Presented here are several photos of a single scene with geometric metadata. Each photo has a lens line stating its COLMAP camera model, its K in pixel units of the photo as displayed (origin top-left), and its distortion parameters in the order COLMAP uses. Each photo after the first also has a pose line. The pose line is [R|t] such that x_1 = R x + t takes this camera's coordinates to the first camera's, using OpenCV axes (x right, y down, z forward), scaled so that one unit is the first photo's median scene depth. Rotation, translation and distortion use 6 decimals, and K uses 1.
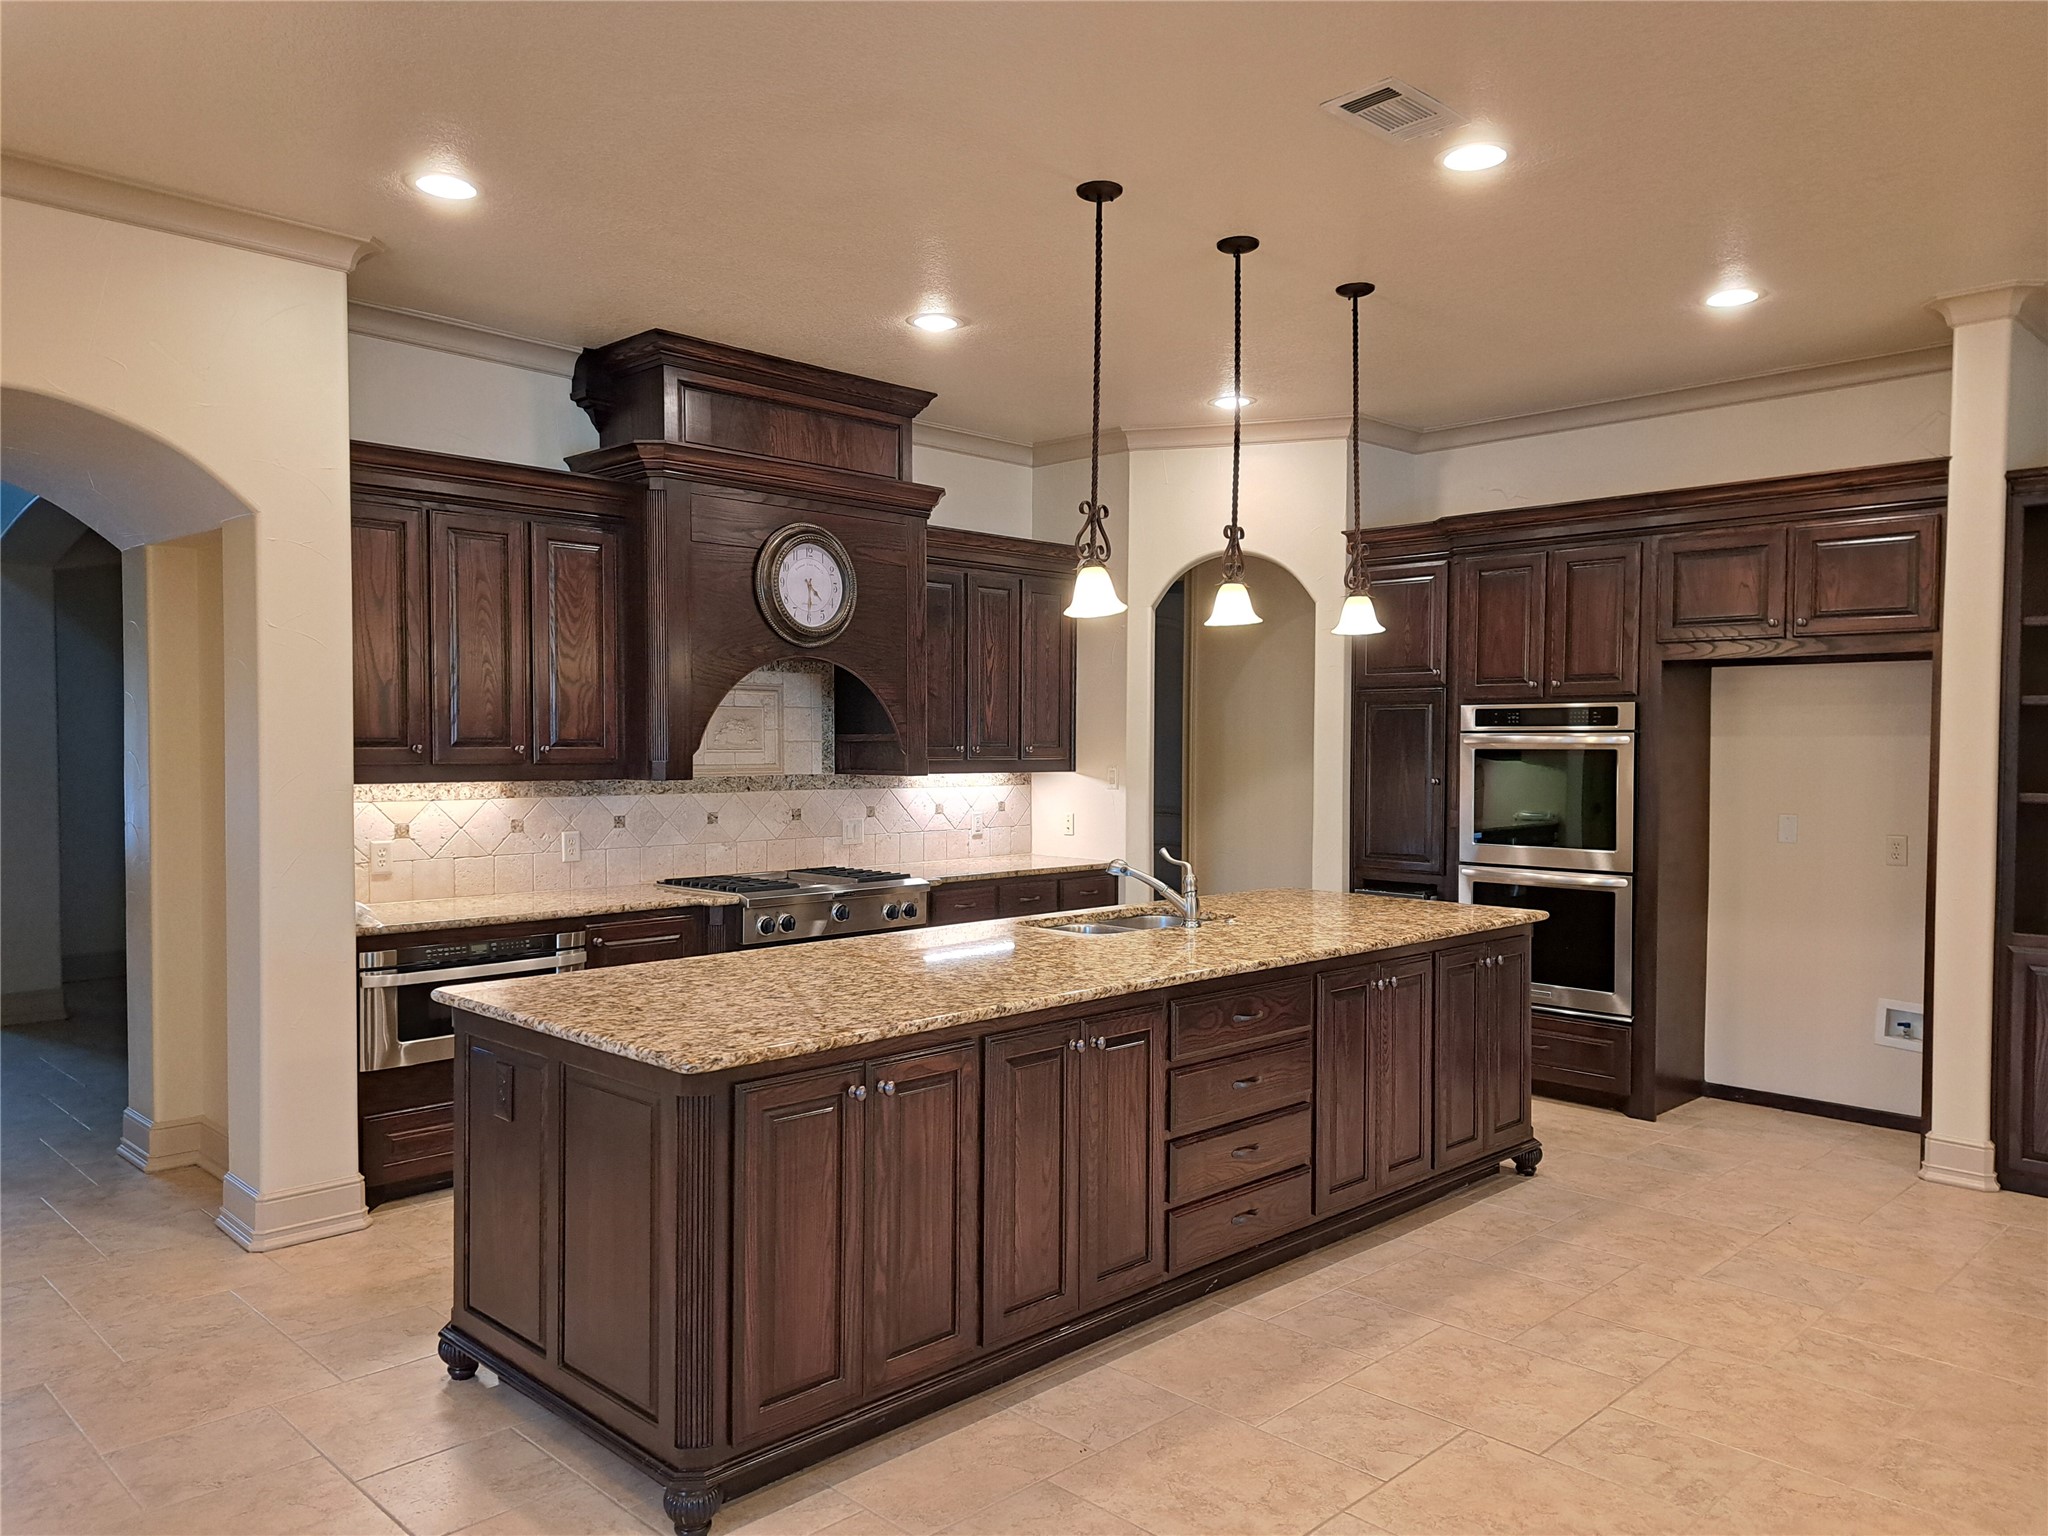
lens RADIAL K [[1461.1, 0, 1033.0], [0, 1461.1, 764.4], [0, 0, 1]] dist [0.071813, -0.070715]
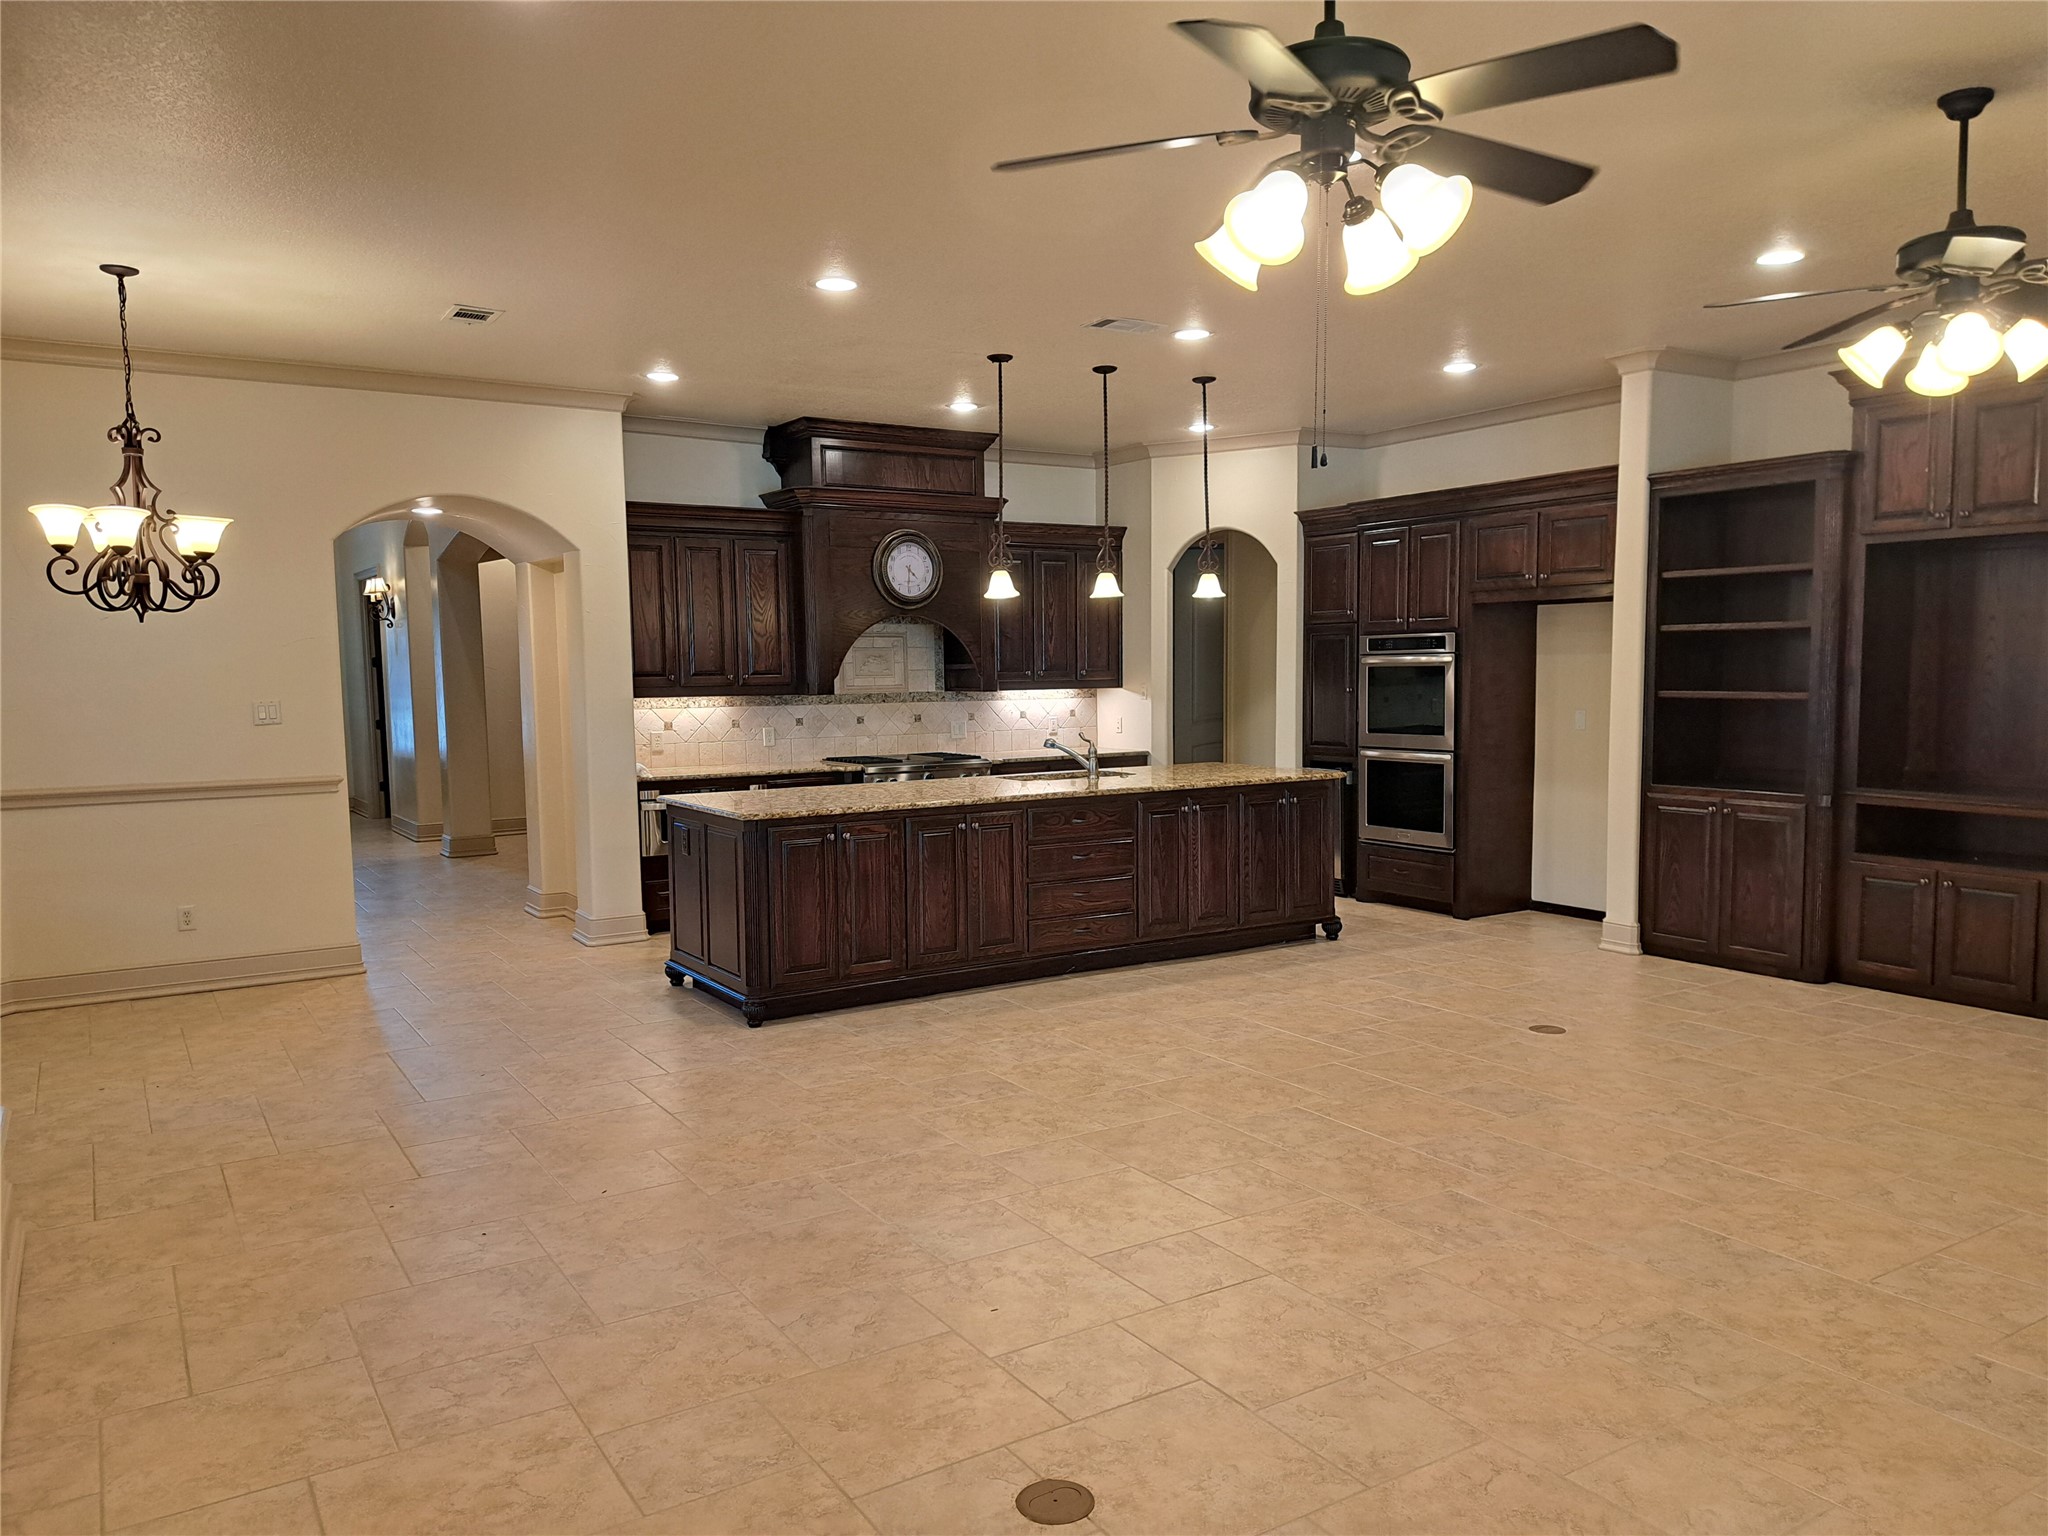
lens RADIAL K [[1458.2, 0, 1024.0], [0, 1458.2, 768.0], [0, 0, 1]] dist [0.098939, -0.165124]
pose [[0.974288, -0.000992, -0.225303, 0.332195], [0.013320, 0.998495, 0.053204, 0.008048], [0.224911, -0.054837, 0.972835, -0.521409]]
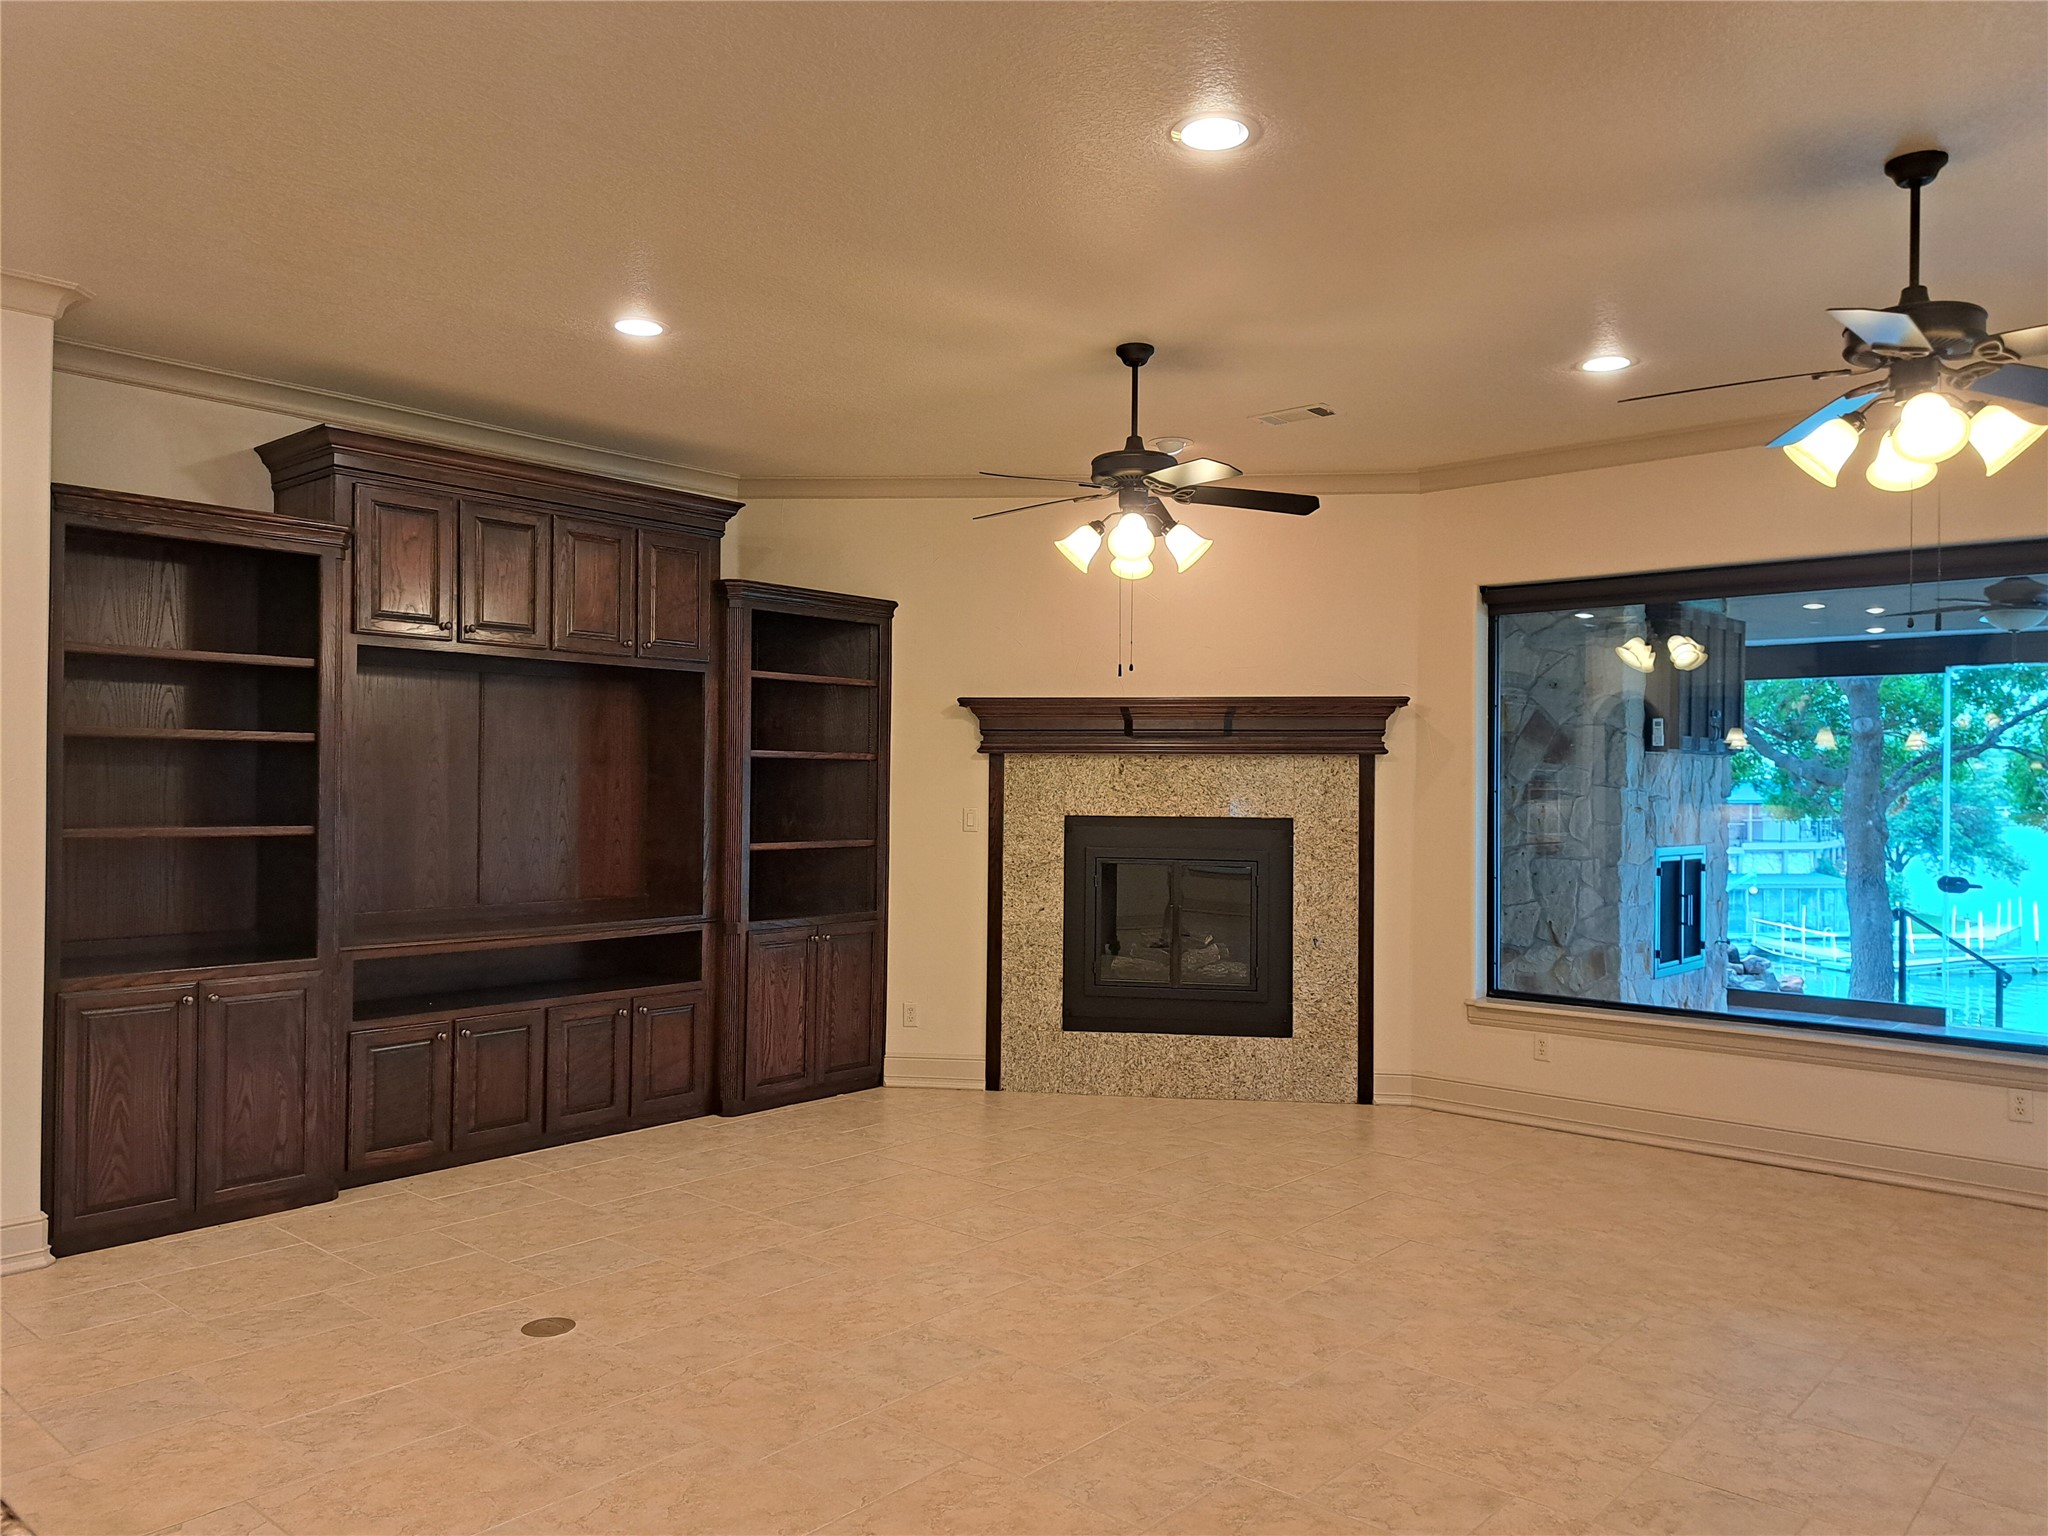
lens RADIAL K [[1461.1, 0, 1033.0], [0, 1461.1, 764.4], [0, 0, 1]] dist [0.071813, -0.070715]
pose [[-0.069957, 0.009016, 0.997509, -0.276226], [0.007913, 0.999933, -0.008483, -0.006996], [-0.997519, 0.007300, -0.070024, 0.403057]]
